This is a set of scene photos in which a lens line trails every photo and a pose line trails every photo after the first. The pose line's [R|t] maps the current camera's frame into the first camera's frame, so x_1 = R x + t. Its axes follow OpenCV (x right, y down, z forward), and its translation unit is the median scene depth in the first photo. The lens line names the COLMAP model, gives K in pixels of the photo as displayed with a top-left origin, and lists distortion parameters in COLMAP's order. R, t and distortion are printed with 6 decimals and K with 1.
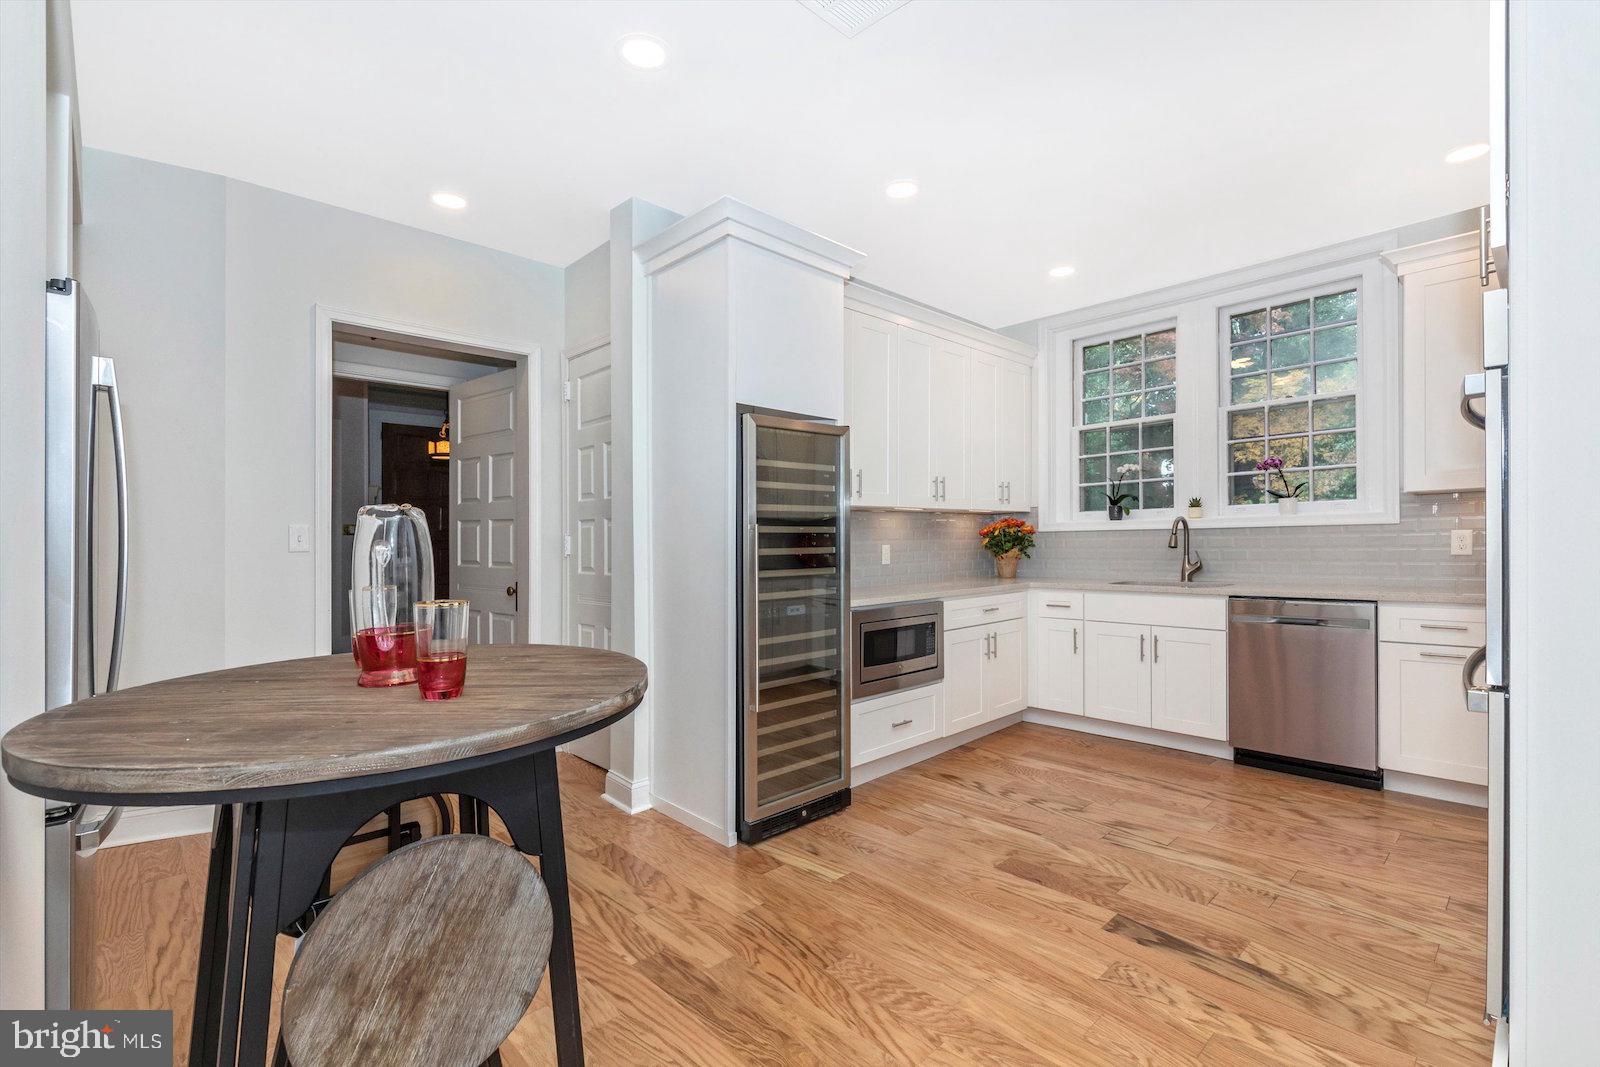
lens RADIAL K [[743.8, 0, 807.9], [0, 743.8, 541.4], [0, 0, 1]] dist [-0.000228, -0.000036]
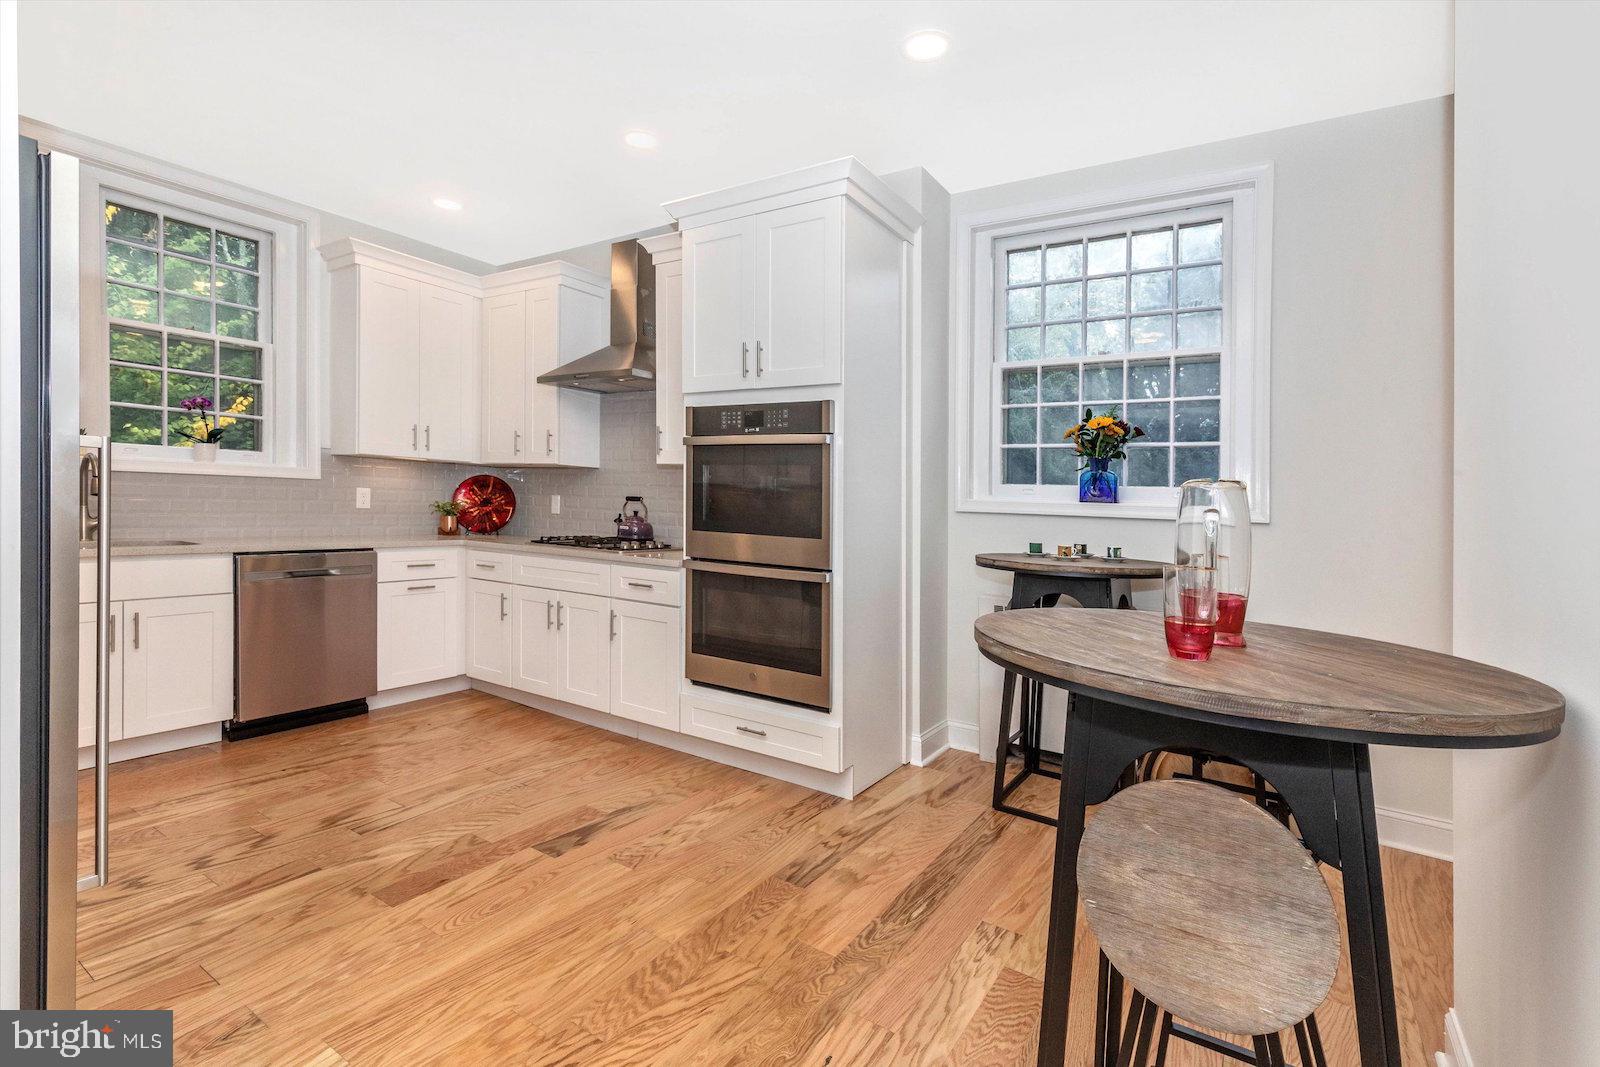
lens RADIAL K [[711.5, 0, 807.4], [0, 711.5, 504.4], [0, 0, 1]] dist [0.001165, -0.000215]
pose [[-0.232247, 0.004957, 0.972644, -0.574396], [-0.023467, 0.999667, -0.010698, 0.010928], [-0.972374, -0.025310, -0.232053, 0.744515]]
